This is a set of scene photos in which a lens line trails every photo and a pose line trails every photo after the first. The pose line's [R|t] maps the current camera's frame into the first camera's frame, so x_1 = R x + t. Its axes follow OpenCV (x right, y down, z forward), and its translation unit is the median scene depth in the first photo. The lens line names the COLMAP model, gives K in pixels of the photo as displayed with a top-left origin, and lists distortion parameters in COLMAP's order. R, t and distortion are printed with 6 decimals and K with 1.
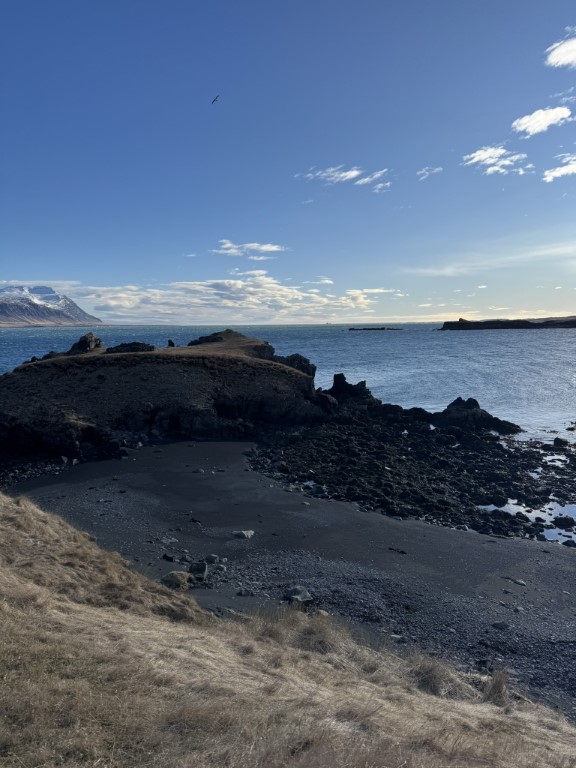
lens RADIAL K [[528.1, 0, 289.5], [0, 528.1, 379.9], [0, 0, 1]] dist [0.059677, -0.076771]
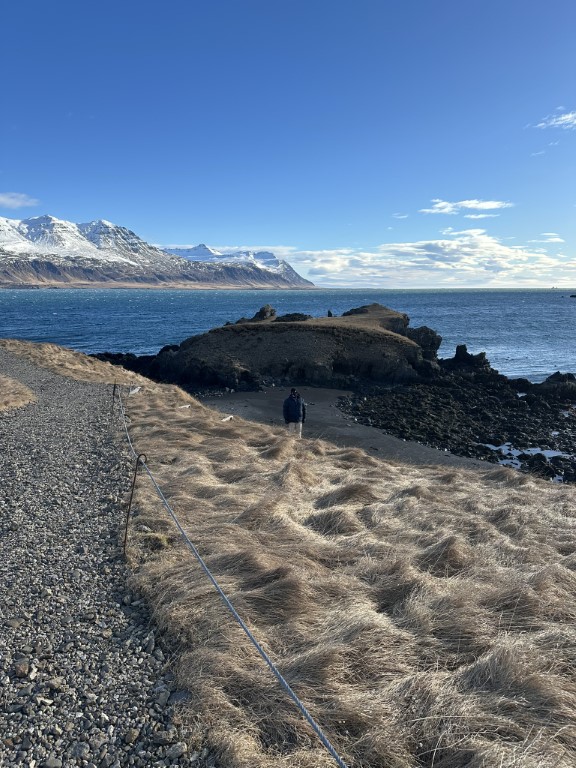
lens RADIAL K [[527.0, 0, 283.5], [0, 527.0, 385.8], [0, 0, 1]] dist [0.054207, -0.039312]
pose [[0.922908, 0.080251, -0.376564, 0.169926], [-0.050240, 0.994776, 0.088867, -0.006131], [0.381728, -0.063097, 0.922118, -0.206796]]
